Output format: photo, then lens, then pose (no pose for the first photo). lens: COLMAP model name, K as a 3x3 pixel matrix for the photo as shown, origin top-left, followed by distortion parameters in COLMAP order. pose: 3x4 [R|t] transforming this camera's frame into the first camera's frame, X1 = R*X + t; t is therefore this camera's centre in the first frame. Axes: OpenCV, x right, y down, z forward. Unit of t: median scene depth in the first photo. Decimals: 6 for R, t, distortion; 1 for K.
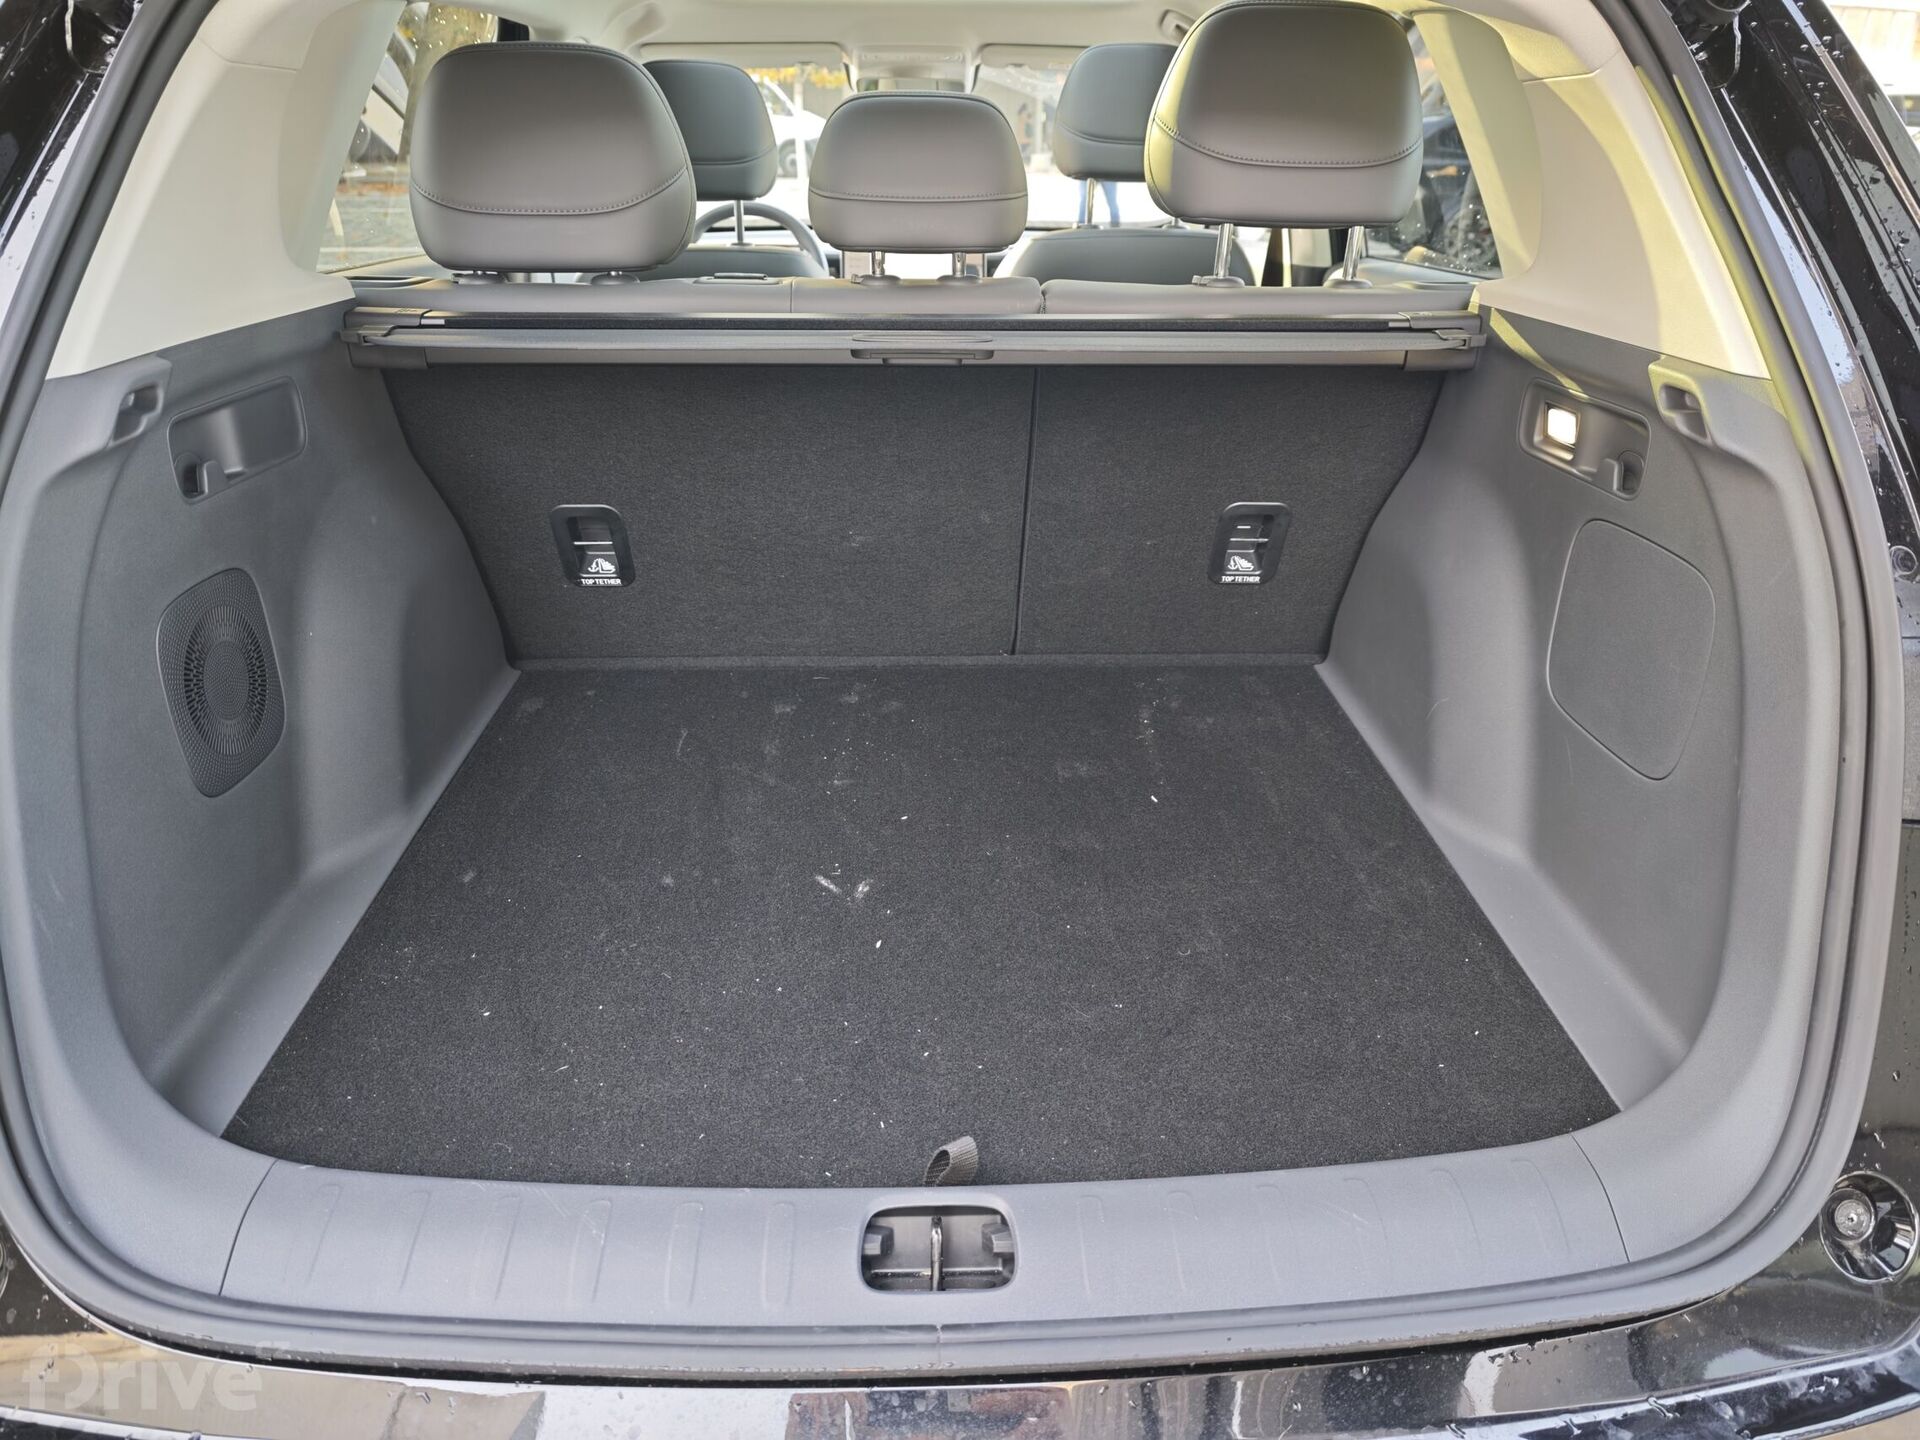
lens RADIAL K [[1286.4, 0, 951.9], [0, 1286.4, 726.0], [0, 0, 1]] dist [-0.000191, -0.000709]
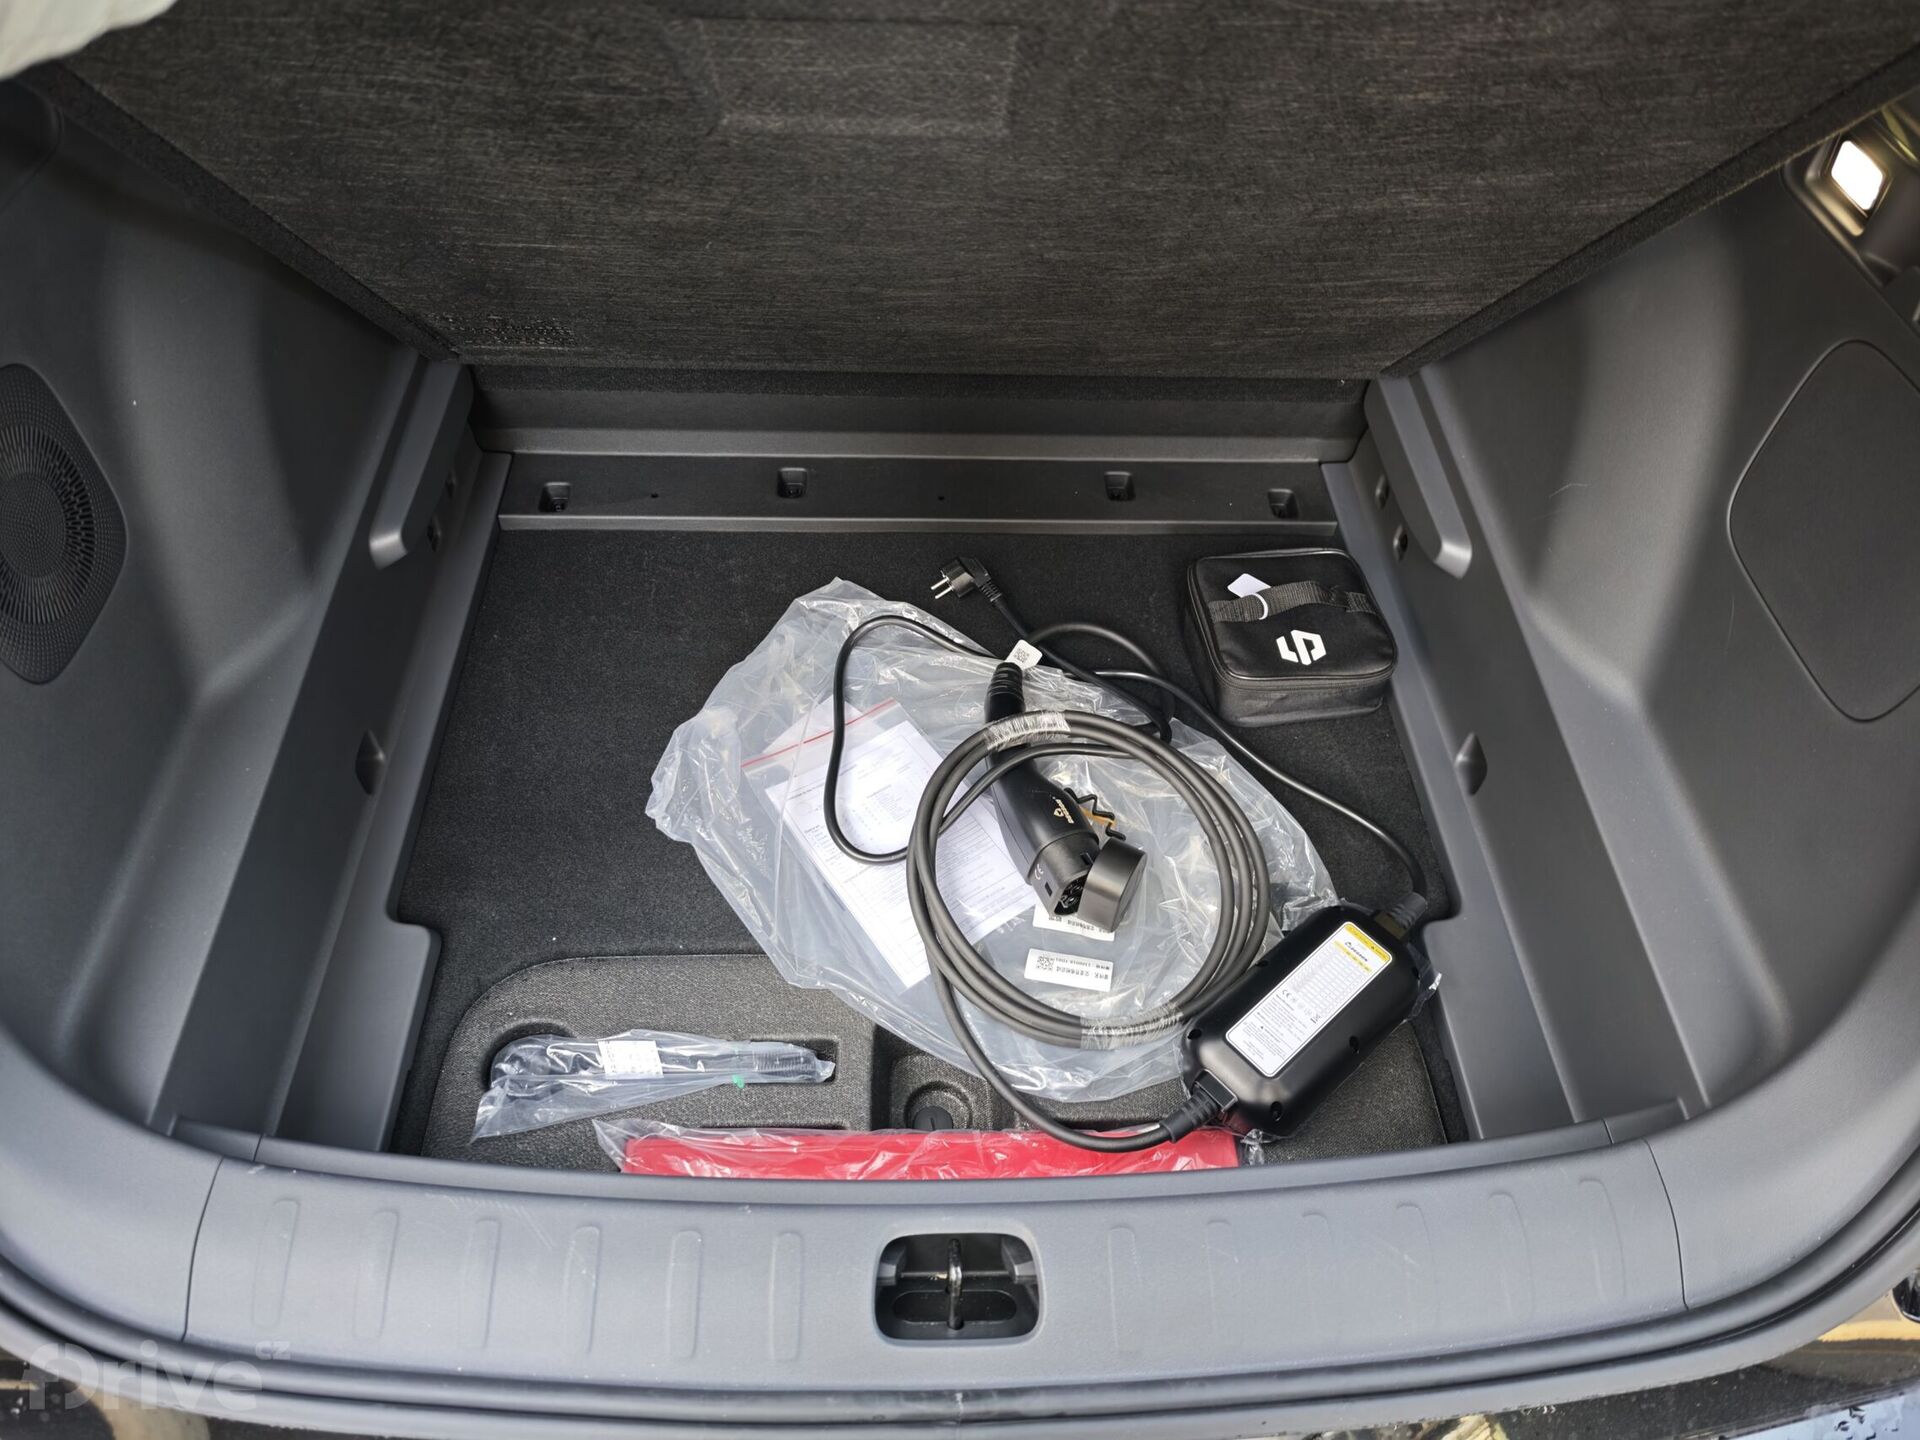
lens RADIAL K [[1286.4, 0, 951.9], [0, 1286.4, 726.0], [0, 0, 1]] dist [-0.000191, -0.000709]
pose [[0.999445, 0.024091, 0.022986, -0.029594], [-0.031715, 0.899023, 0.436751, -0.236053], [-0.010143, -0.437237, 0.899289, 0.220301]]
